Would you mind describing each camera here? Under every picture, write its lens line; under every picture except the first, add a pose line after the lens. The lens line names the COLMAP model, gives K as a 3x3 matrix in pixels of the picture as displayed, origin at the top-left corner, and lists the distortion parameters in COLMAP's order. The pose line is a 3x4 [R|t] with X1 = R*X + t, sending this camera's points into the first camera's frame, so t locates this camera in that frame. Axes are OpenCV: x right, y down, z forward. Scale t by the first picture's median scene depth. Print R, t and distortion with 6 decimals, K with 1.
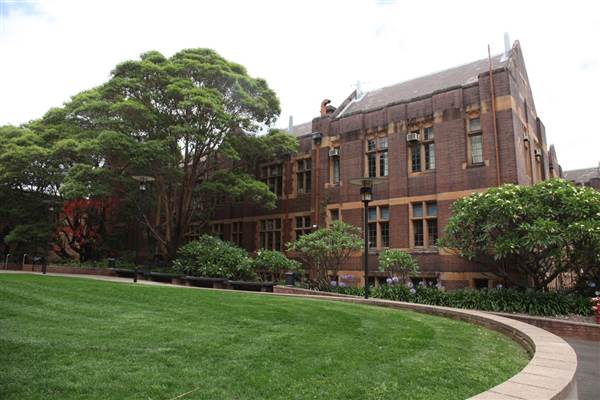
lens RADIAL K [[407.2, 0, 303.2], [0, 407.2, 198.2], [0, 0, 1]] dist [-0.119523, 0.060878]
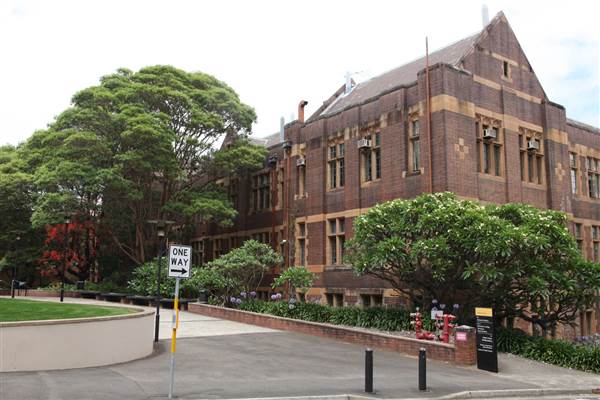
lens RADIAL K [[548.6, 0, 302.3], [0, 548.6, 198.4], [0, 0, 1]] dist [0.004225, 0.000000]
pose [[0.971958, -0.053571, -0.228973, 0.419073], [0.056834, 0.998354, 0.007675, -0.043454], [0.228185, -0.020473, 0.973402, -0.268950]]
